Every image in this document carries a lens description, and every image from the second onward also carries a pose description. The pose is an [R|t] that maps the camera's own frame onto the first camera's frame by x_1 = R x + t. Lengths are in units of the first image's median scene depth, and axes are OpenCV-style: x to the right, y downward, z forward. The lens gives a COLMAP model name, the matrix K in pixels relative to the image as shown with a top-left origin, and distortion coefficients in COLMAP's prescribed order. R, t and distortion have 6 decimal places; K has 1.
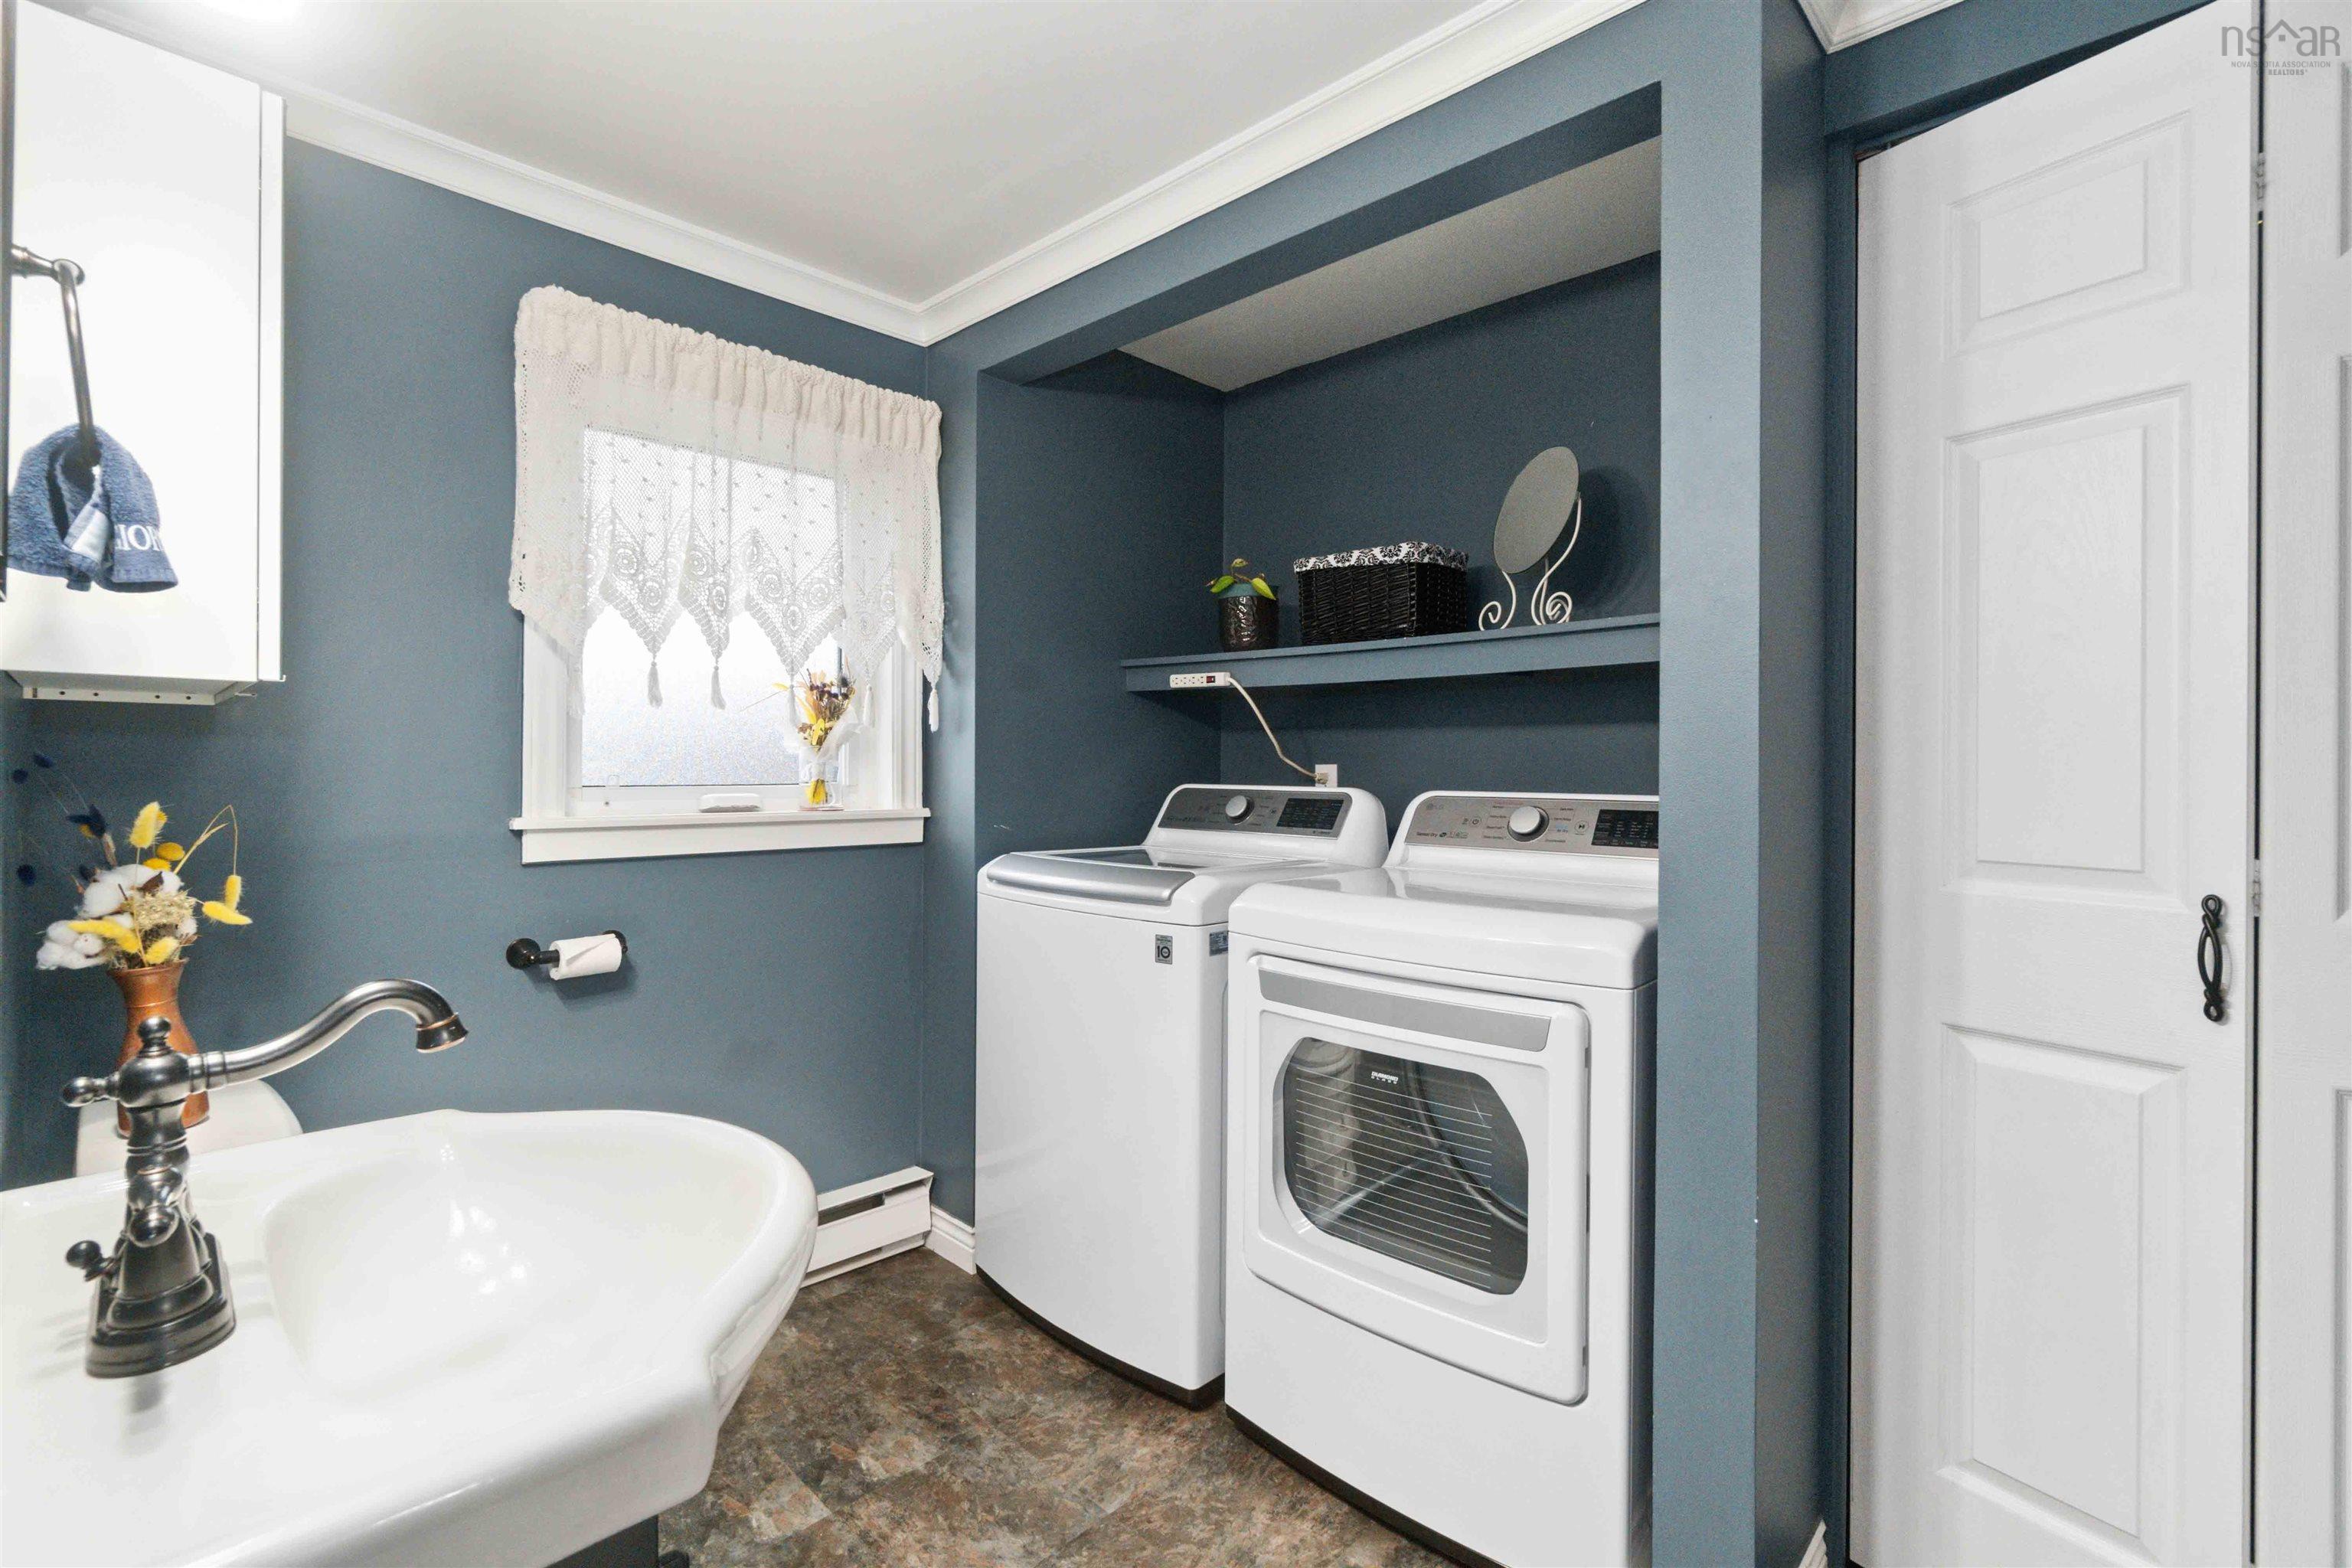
lens RADIAL K [[1031.8, 0, 1167.2], [0, 1031.8, 769.5], [0, 0, 1]] dist [-0.012863, 0.001205]
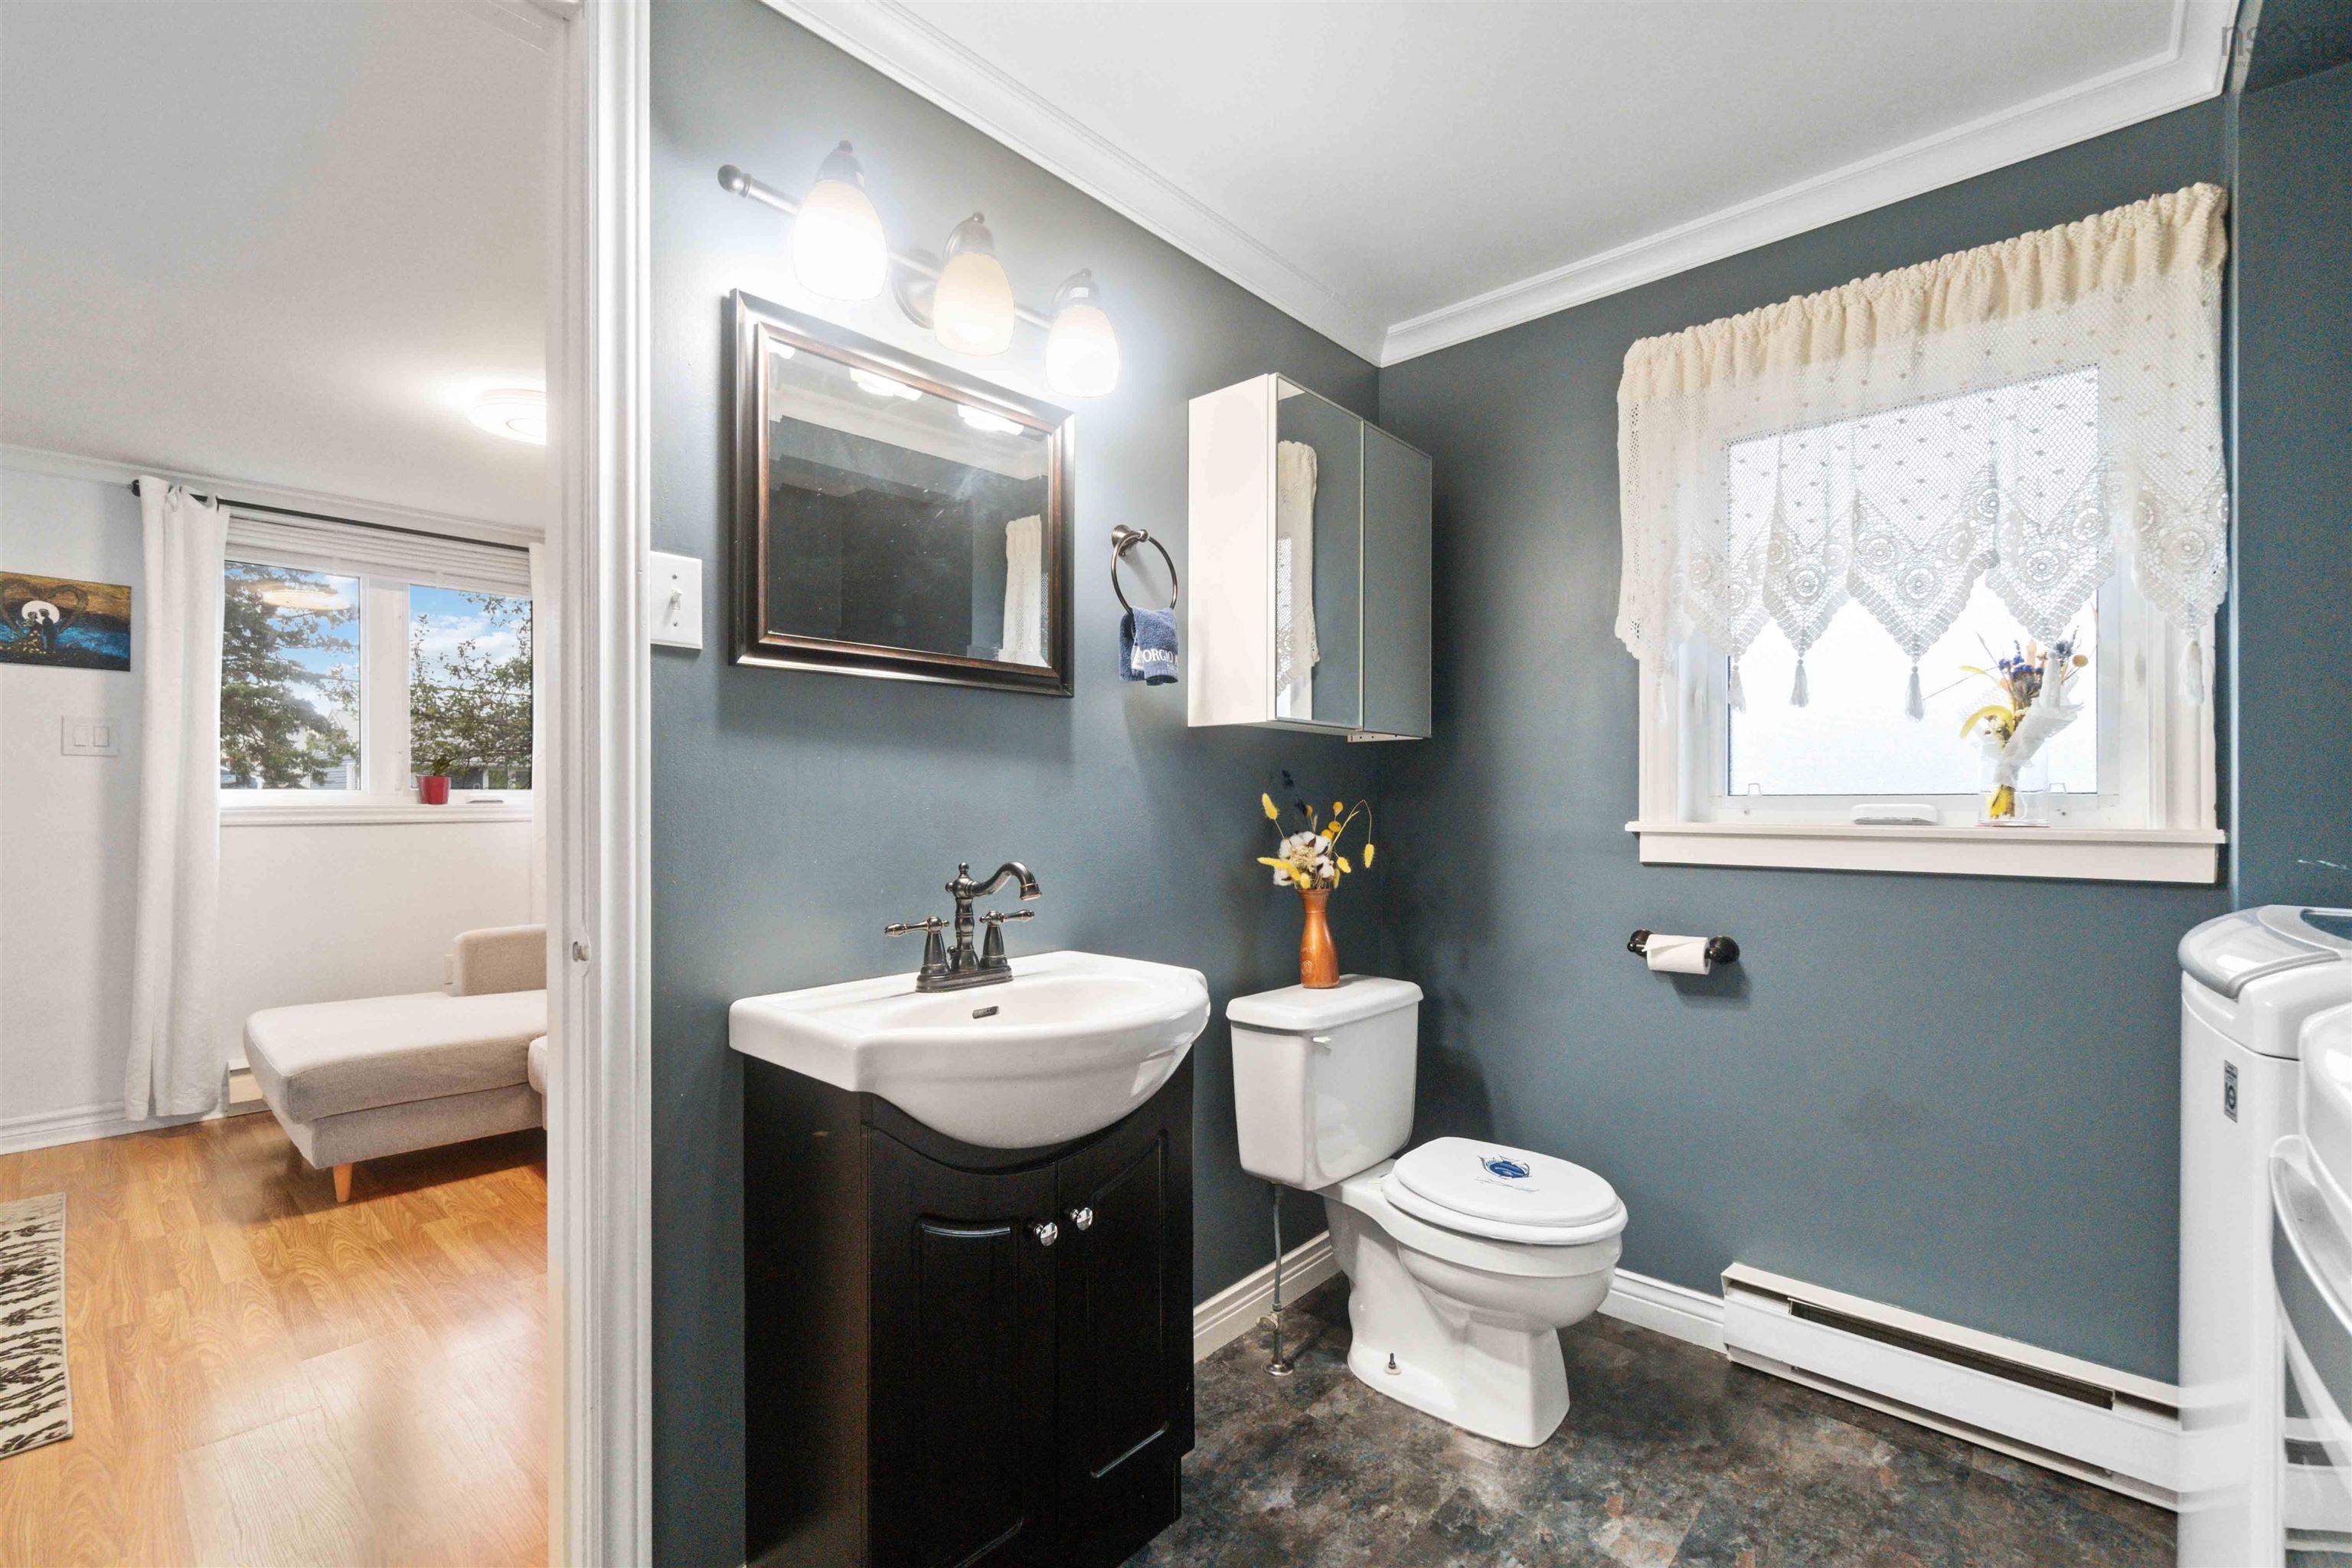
lens RADIAL K [[1031.8, 0, 1175.3], [0, 1031.8, 804.5], [0, 0, 1]] dist [-0.012863, 0.001205]
pose [[0.027493, -0.005069, -0.999609, 0.440972], [-0.002759, 0.999983, -0.005146, 0.032580], [0.999618, 0.002899, 0.027478, 0.418222]]
